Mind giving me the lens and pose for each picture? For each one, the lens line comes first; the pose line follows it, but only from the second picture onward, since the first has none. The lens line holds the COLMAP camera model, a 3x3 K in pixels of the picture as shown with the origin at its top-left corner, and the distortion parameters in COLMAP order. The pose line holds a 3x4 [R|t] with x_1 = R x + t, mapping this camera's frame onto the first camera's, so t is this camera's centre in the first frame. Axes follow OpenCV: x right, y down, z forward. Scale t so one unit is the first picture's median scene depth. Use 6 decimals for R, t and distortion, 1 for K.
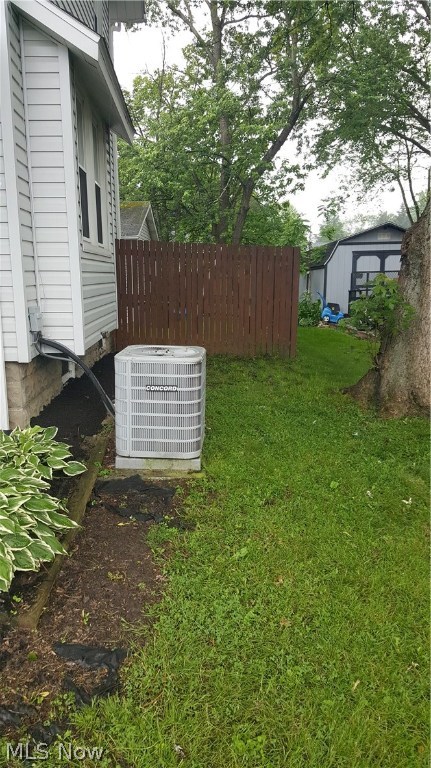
lens RADIAL K [[574.1, 0, 210.7], [0, 574.1, 386.3], [0, 0, 1]] dist [0.059106, -0.002120]
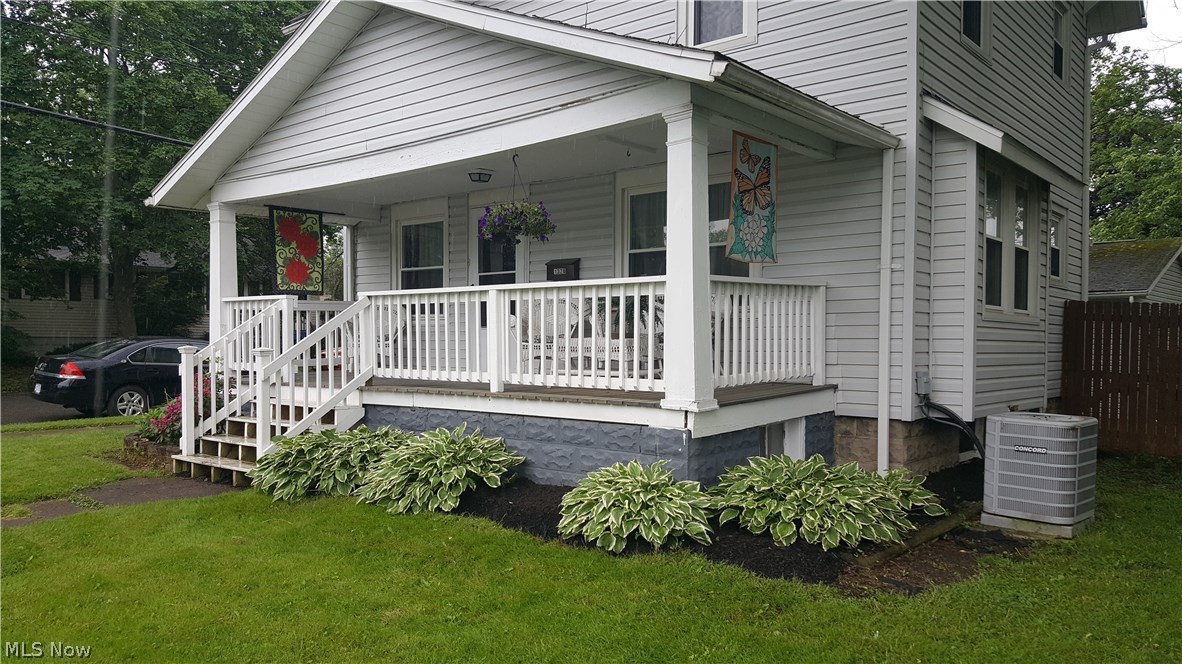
lens RADIAL K [[883.6, 0, 586.6], [0, 883.6, 333.7], [0, 0, 1]] dist [0.059106, -0.002120]
pose [[0.741397, 0.003350, -0.671058, 0.394825], [-0.141620, 0.978247, -0.151581, 0.153683], [0.655952, 0.207417, 0.725744, -0.718087]]
